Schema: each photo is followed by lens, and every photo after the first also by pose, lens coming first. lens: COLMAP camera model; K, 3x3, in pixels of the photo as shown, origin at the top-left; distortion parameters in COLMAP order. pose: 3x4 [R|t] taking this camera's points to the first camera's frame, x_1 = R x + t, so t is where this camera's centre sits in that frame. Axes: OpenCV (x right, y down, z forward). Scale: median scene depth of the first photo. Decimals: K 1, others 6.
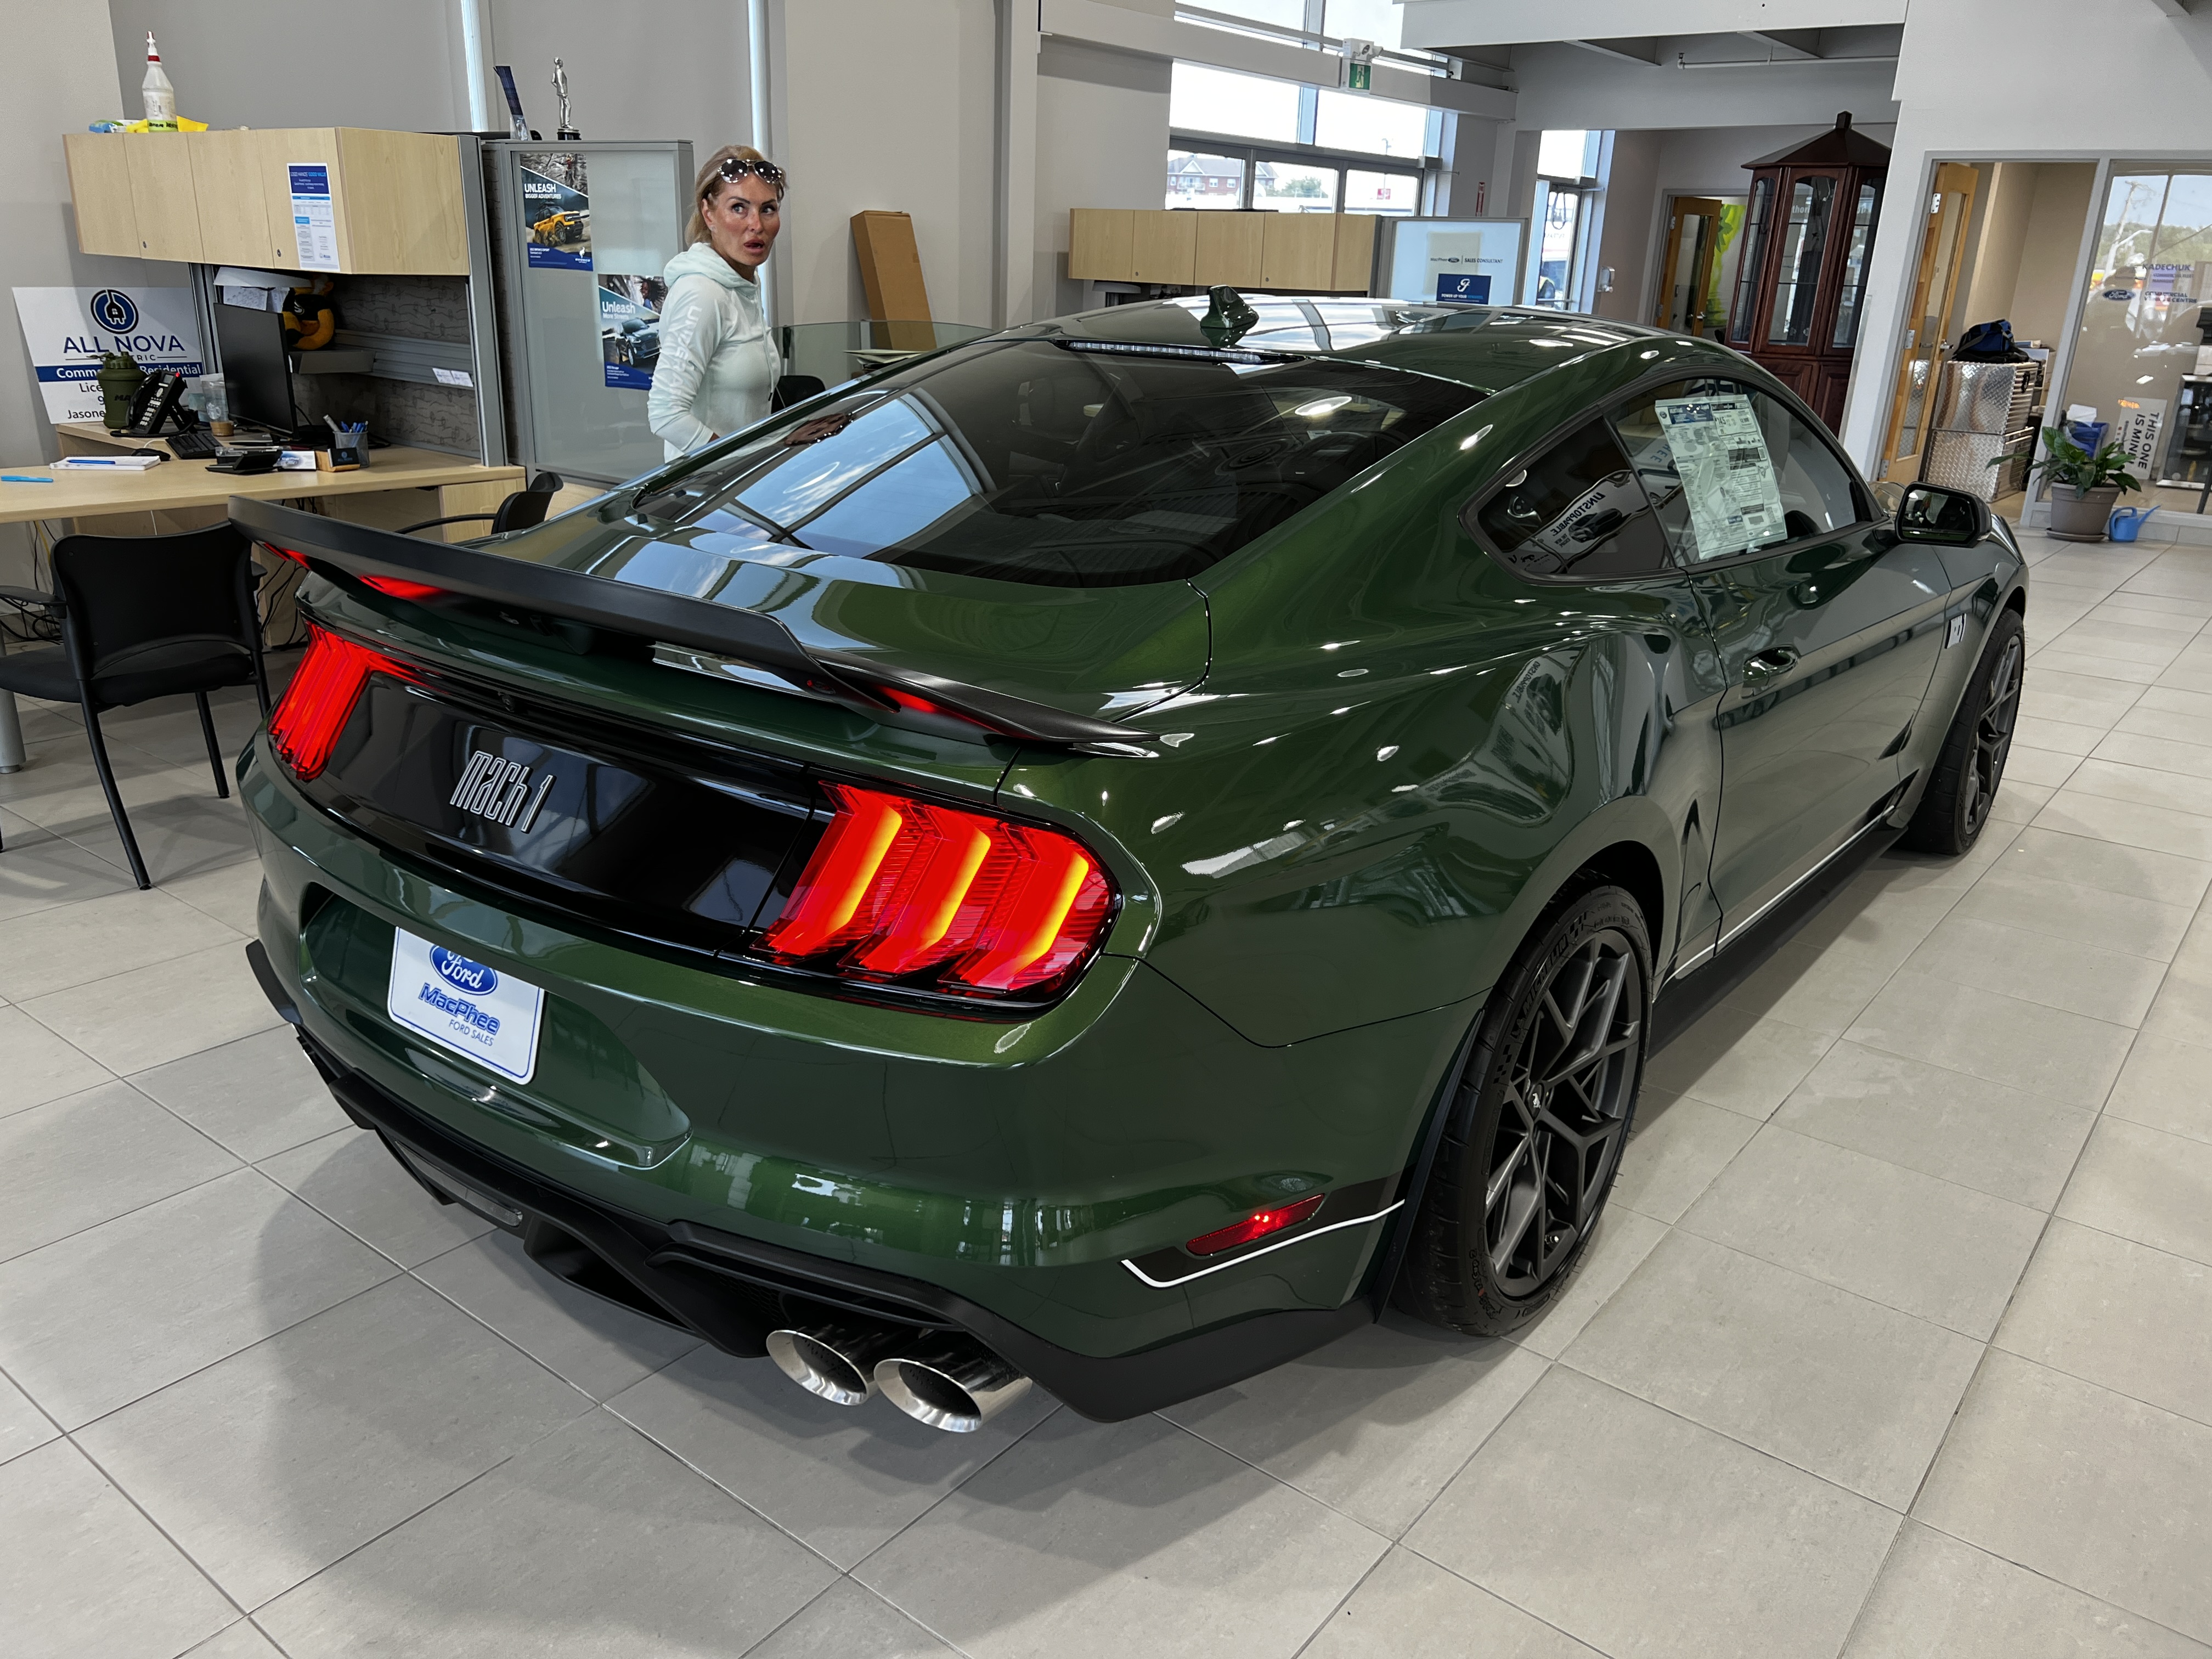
lens RADIAL K [[1666.6, 0, 1098.1], [0, 1666.6, 831.9], [0, 0, 1]] dist [0.063648, -0.071896]
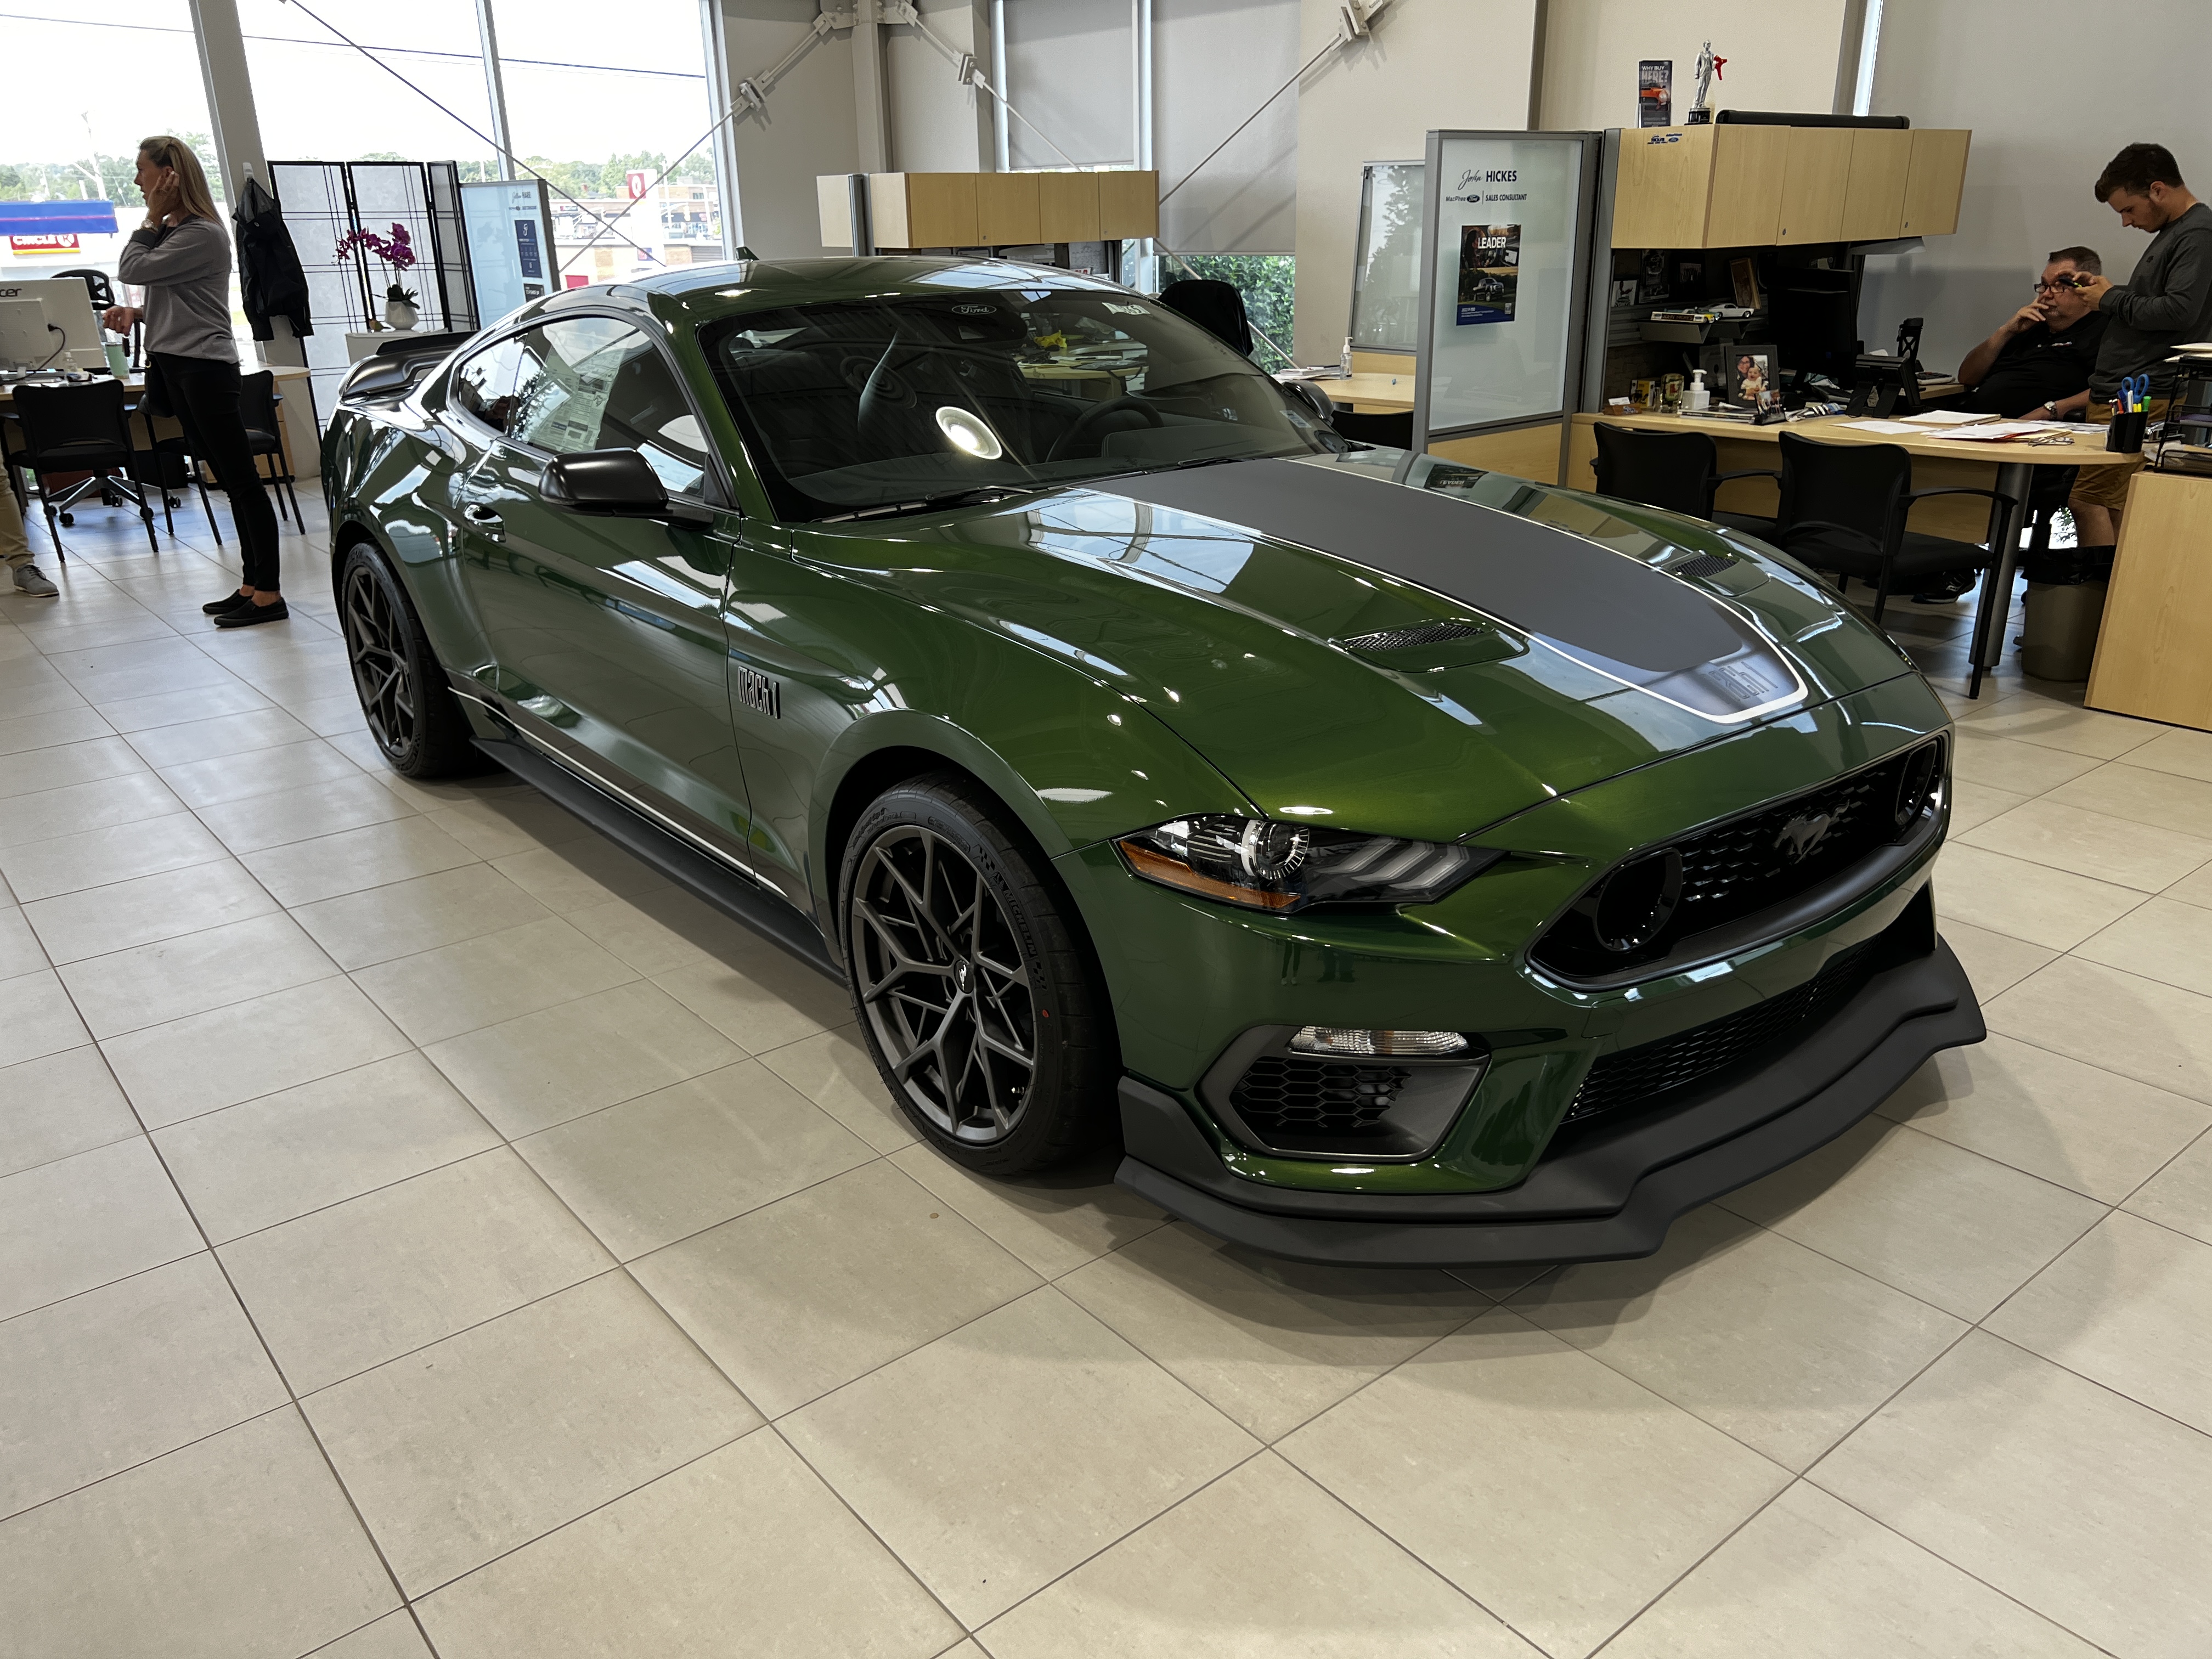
lens RADIAL K [[1666.6, 0, 1098.1], [0, 1666.6, 831.9], [0, 0, 1]] dist [0.063648, -0.071896]
pose [[-0.216878, 0.322137, -0.921516, 1.198488], [-0.300725, 0.876029, 0.377012, -0.398493], [0.928724, 0.358888, -0.093116, 1.236687]]
